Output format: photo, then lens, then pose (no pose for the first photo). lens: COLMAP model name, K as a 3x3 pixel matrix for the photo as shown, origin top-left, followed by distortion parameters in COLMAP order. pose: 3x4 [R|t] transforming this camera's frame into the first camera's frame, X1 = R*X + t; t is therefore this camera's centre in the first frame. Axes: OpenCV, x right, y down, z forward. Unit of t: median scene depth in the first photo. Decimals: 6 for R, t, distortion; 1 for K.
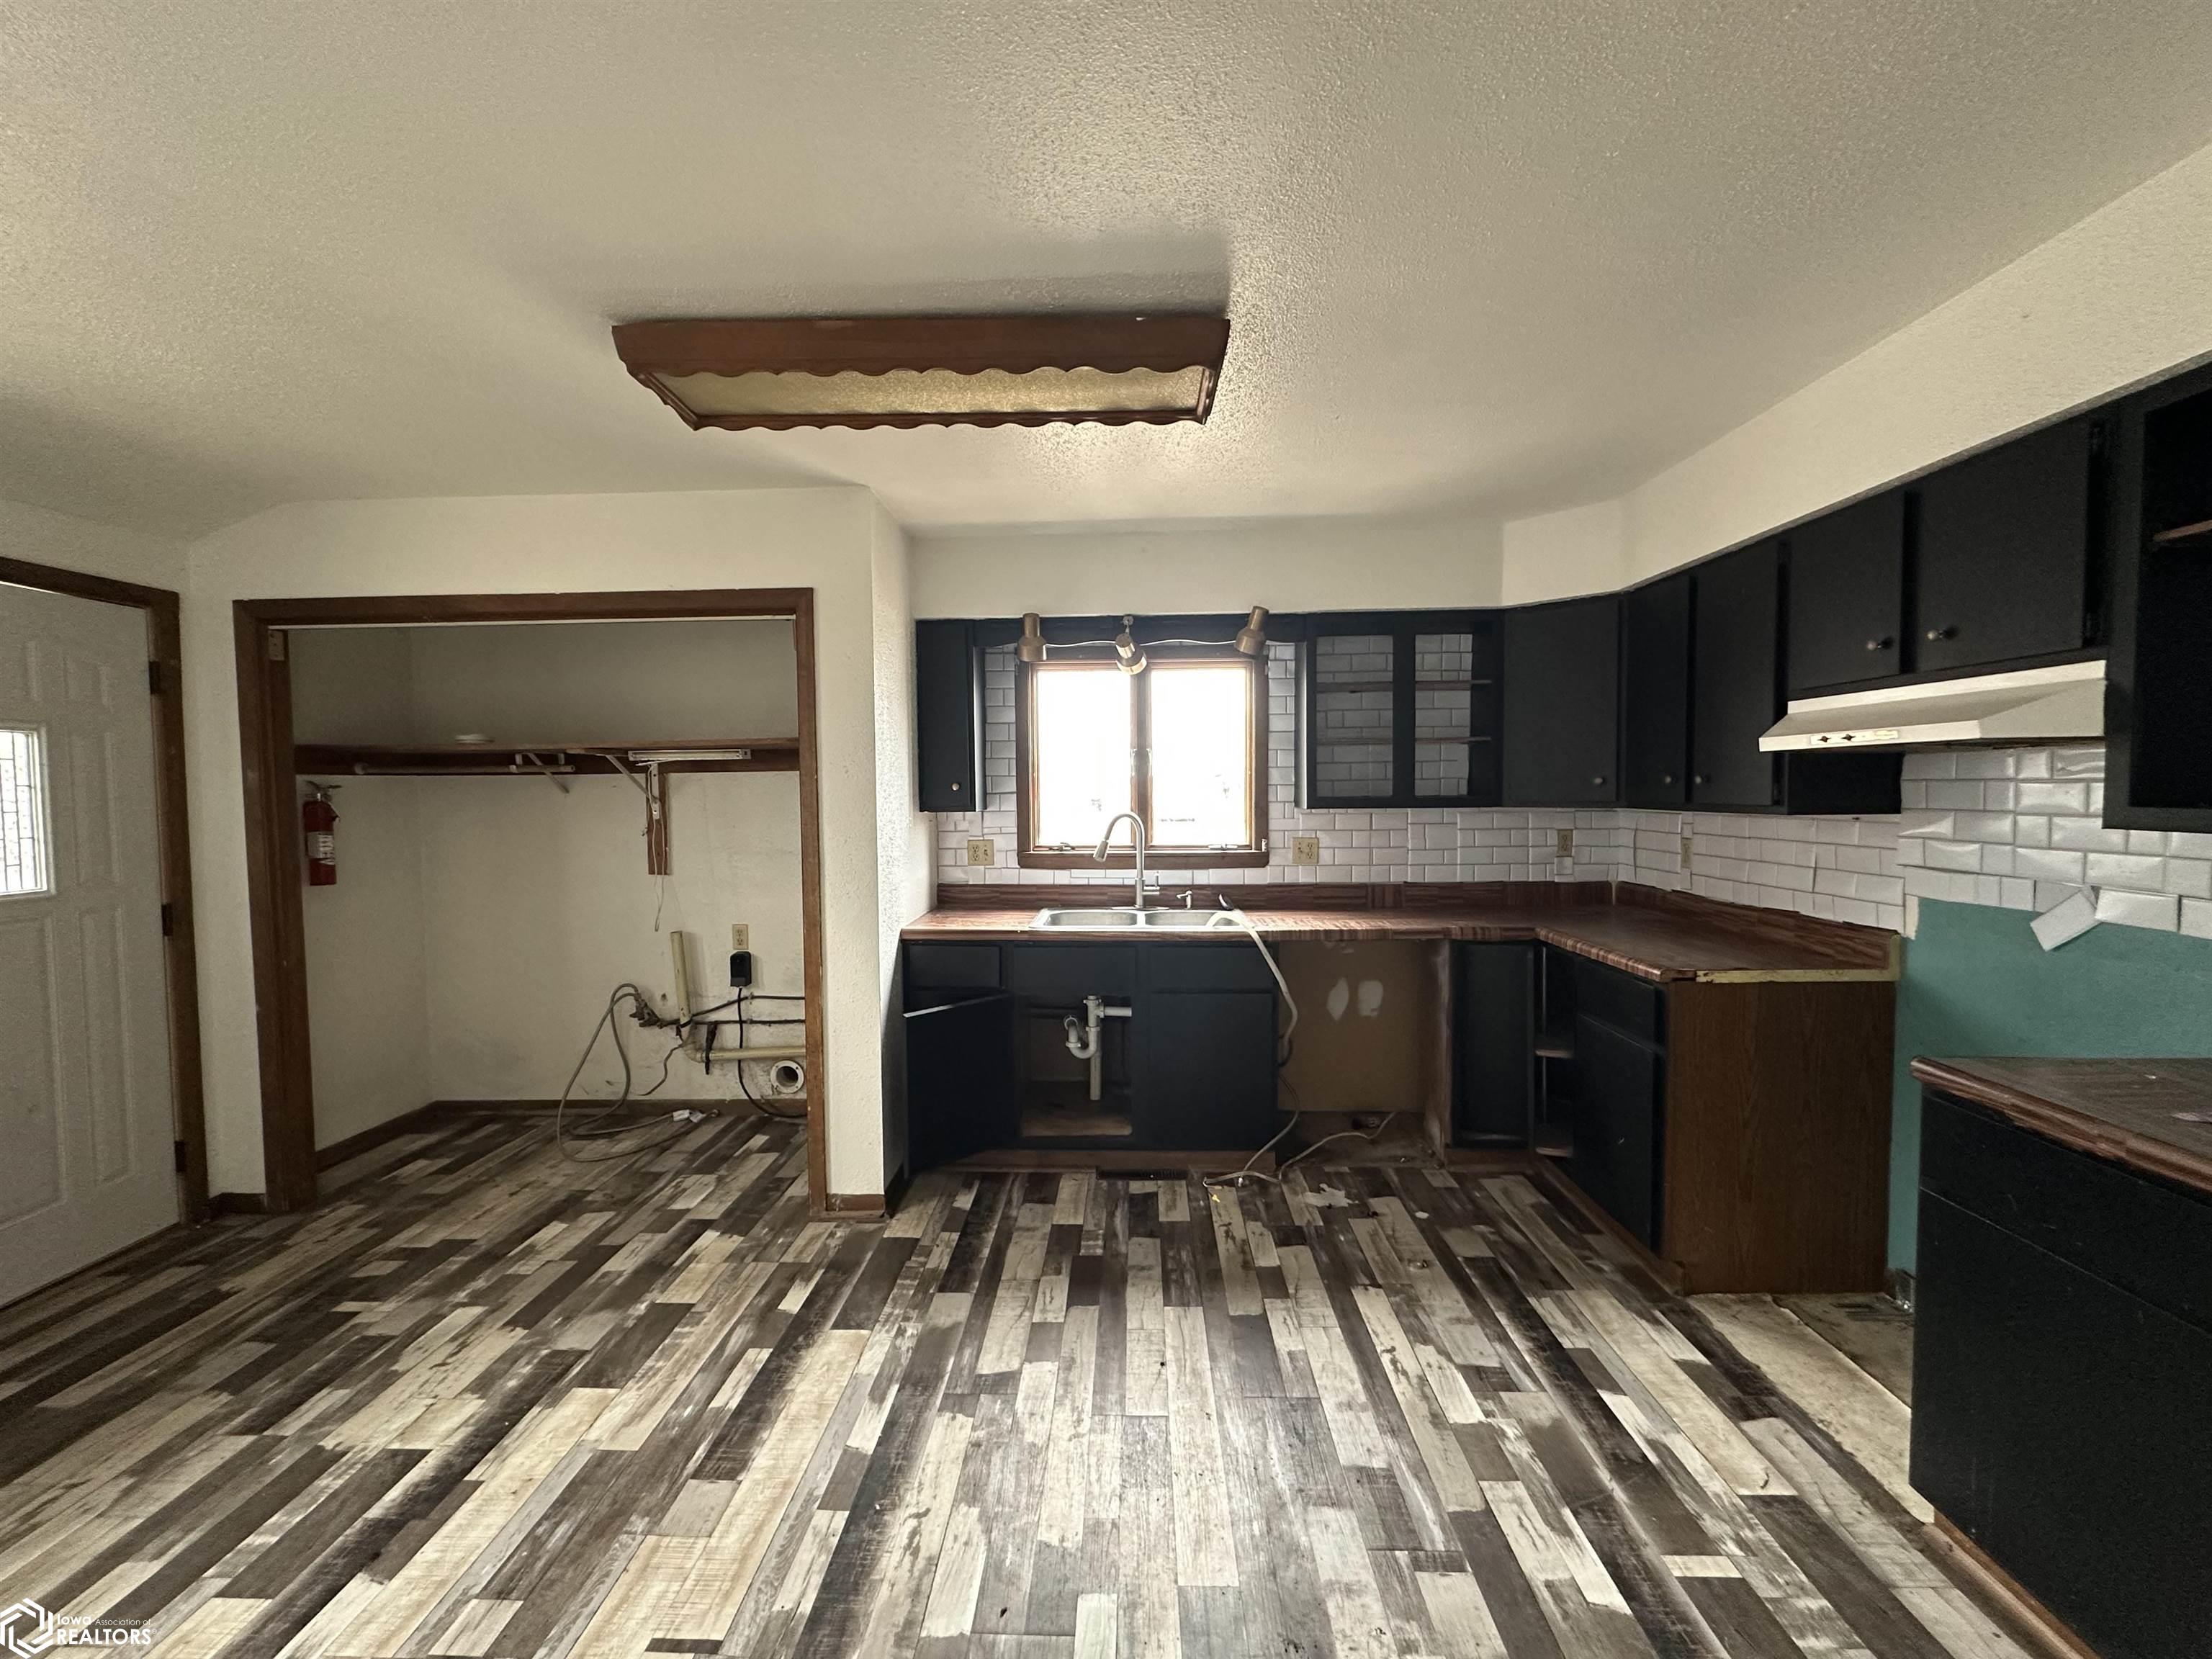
lens RADIAL K [[872.2, 0, 1105.0], [0, 872.2, 817.8], [0, 0, 1]] dist [0.001763, 0.000319]
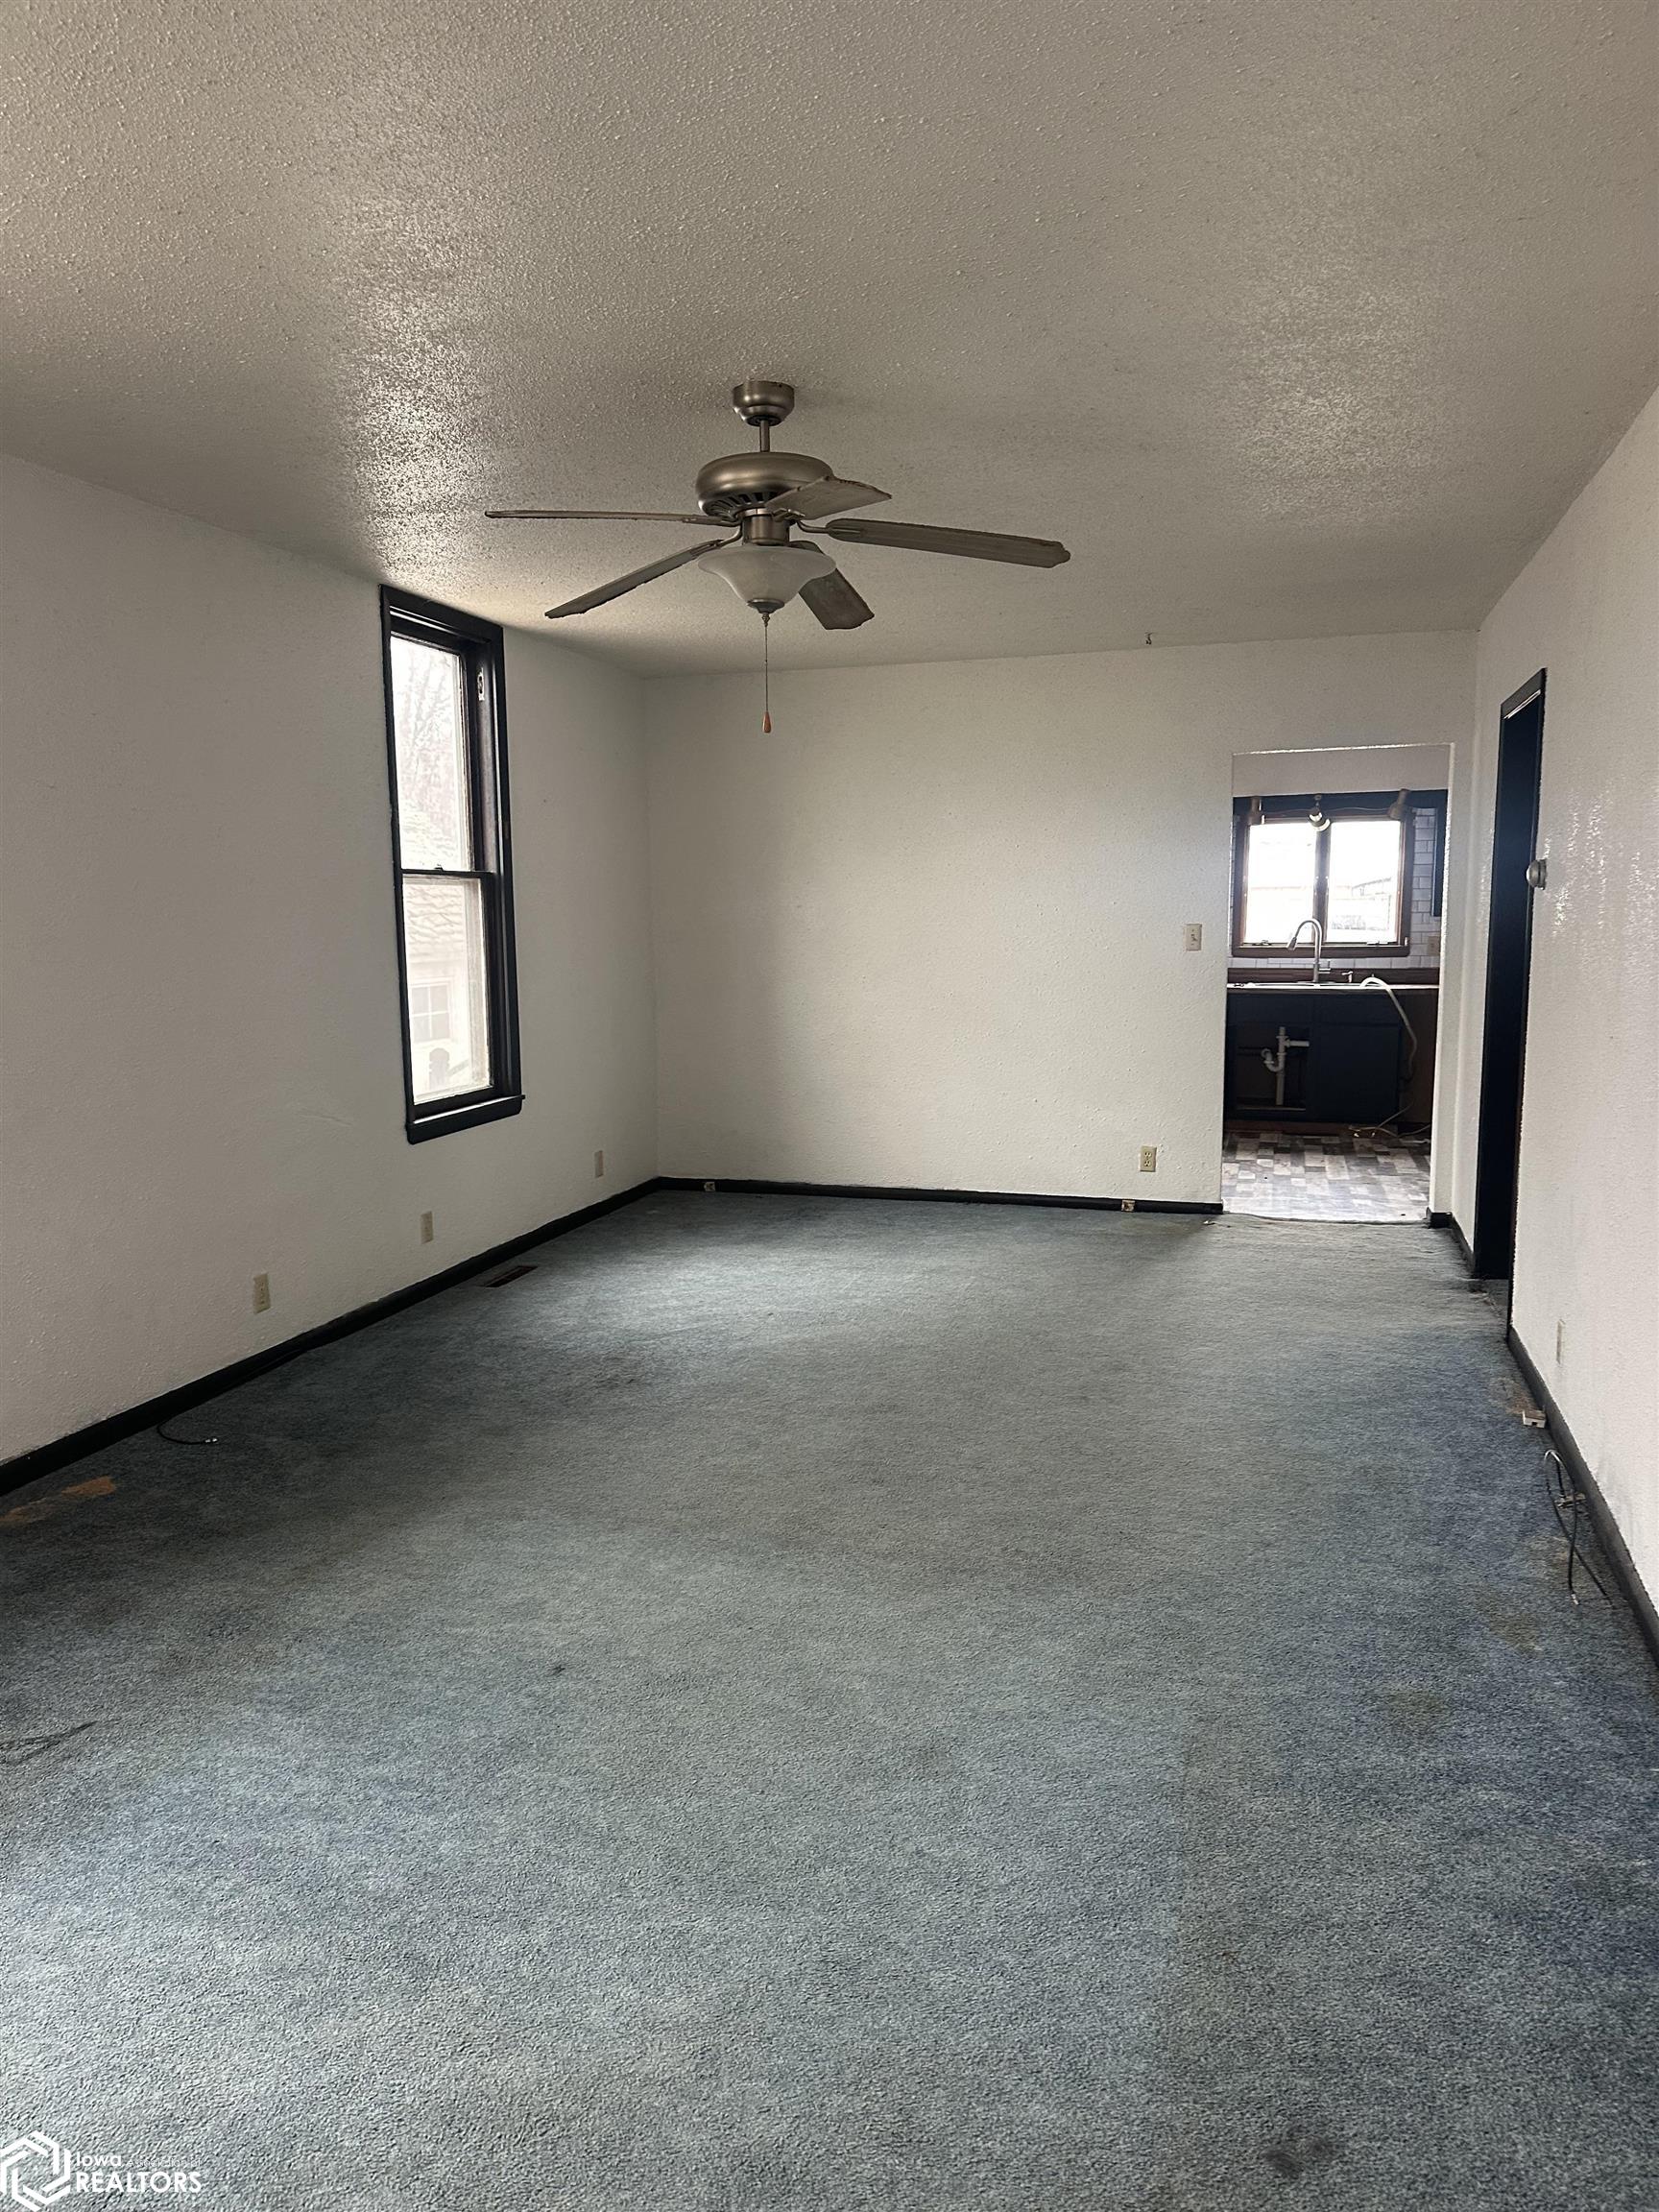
lens RADIAL K [[1535.4, 0, 821.1], [0, 1535.4, 1117.8], [0, 0, 1]] dist [0.004953, -0.002909]
pose [[0.964112, 0.044775, -0.261692, -0.080003], [-0.018109, 0.994471, 0.103434, 0.077049], [0.264876, -0.094983, 0.959593, -1.814919]]
